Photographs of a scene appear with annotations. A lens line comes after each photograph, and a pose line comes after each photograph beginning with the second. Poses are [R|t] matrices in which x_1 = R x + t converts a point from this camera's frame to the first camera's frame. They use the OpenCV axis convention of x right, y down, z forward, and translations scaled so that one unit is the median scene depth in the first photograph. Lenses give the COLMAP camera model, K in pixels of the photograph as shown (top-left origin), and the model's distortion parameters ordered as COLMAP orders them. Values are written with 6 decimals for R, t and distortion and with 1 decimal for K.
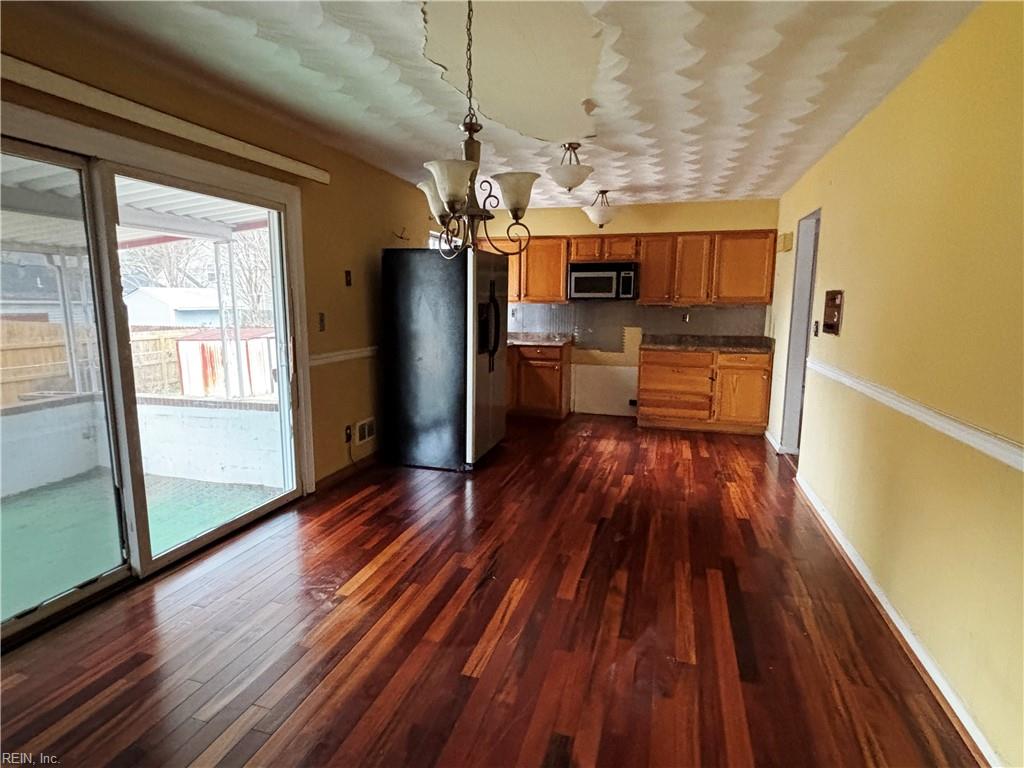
lens RADIAL K [[563.5, 0, 512.0], [0, 563.5, 384.0], [0, 0, 1]] dist [-0.000629, -0.001912]
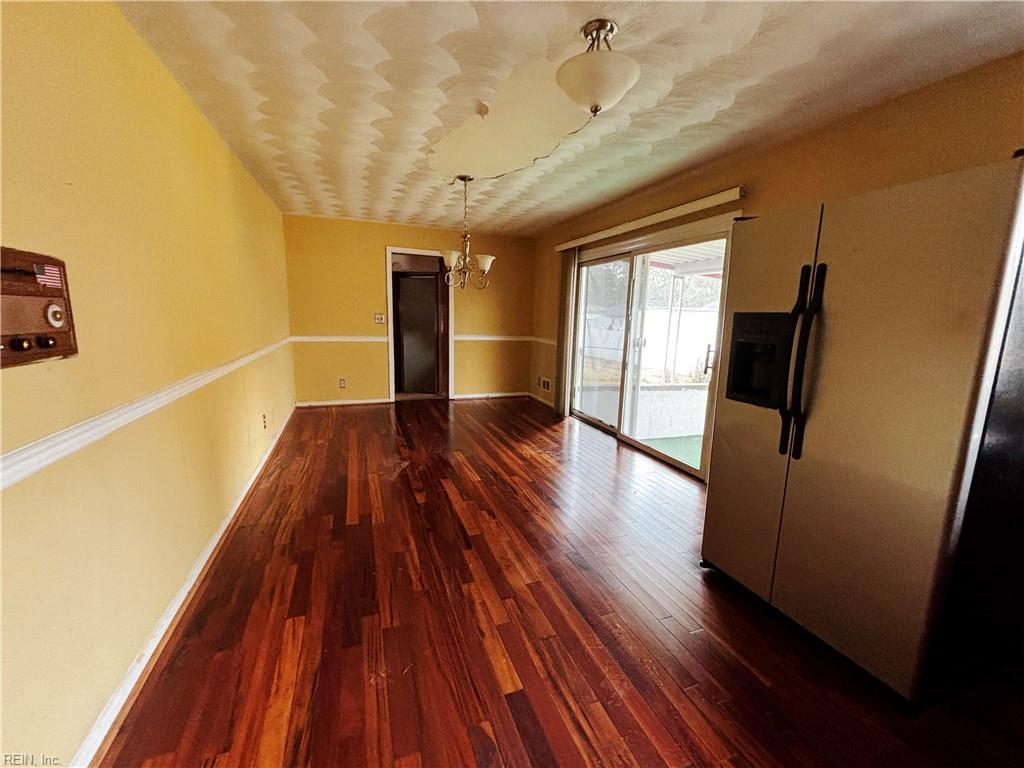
lens RADIAL K [[412.8, 0, 511.3], [0, 412.8, 385.3], [0, 0, 1]] dist [0.000132, 0.000033]
pose [[-0.805641, 0.074019, -0.587762, 0.456859], [-0.119293, 0.951569, 0.283348, -0.191810], [0.580269, 0.298393, -0.757792, 1.397360]]
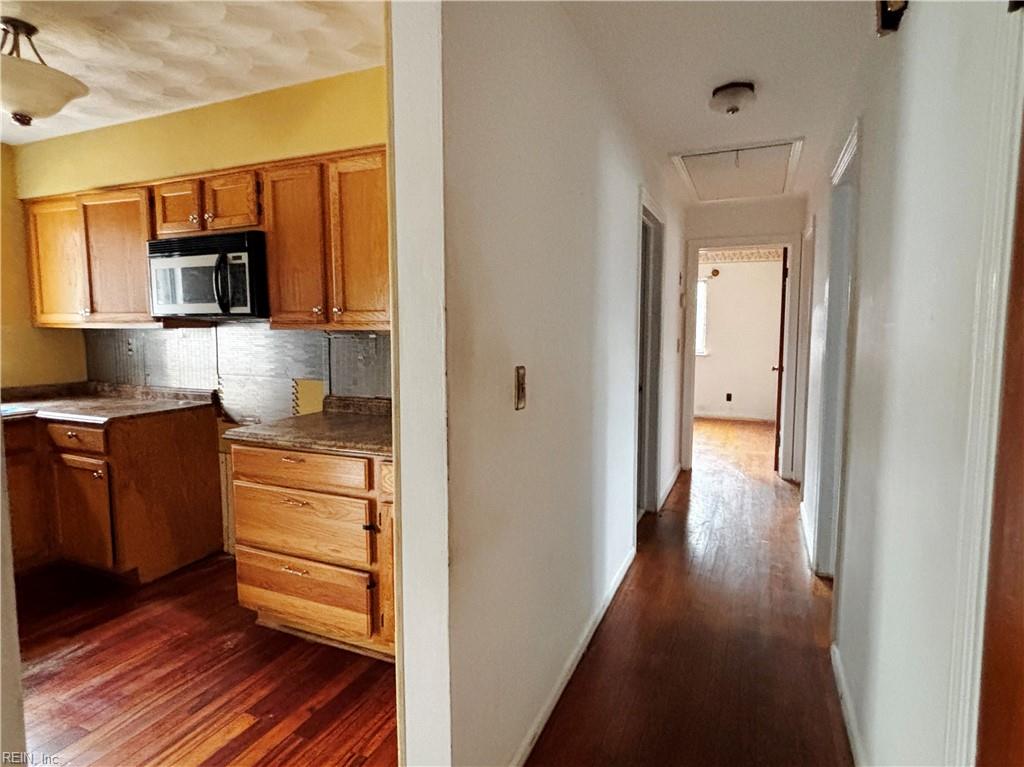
lens RADIAL K [[563.5, 0, 512.0], [0, 563.5, 383.5], [0, 0, 1]] dist [-0.000629, -0.001912]
pose [[0.990640, 0.005662, -0.136381, 0.764513], [-0.012669, 0.998640, -0.050571, -0.133711], [0.135909, 0.051825, 0.989365, 0.995150]]
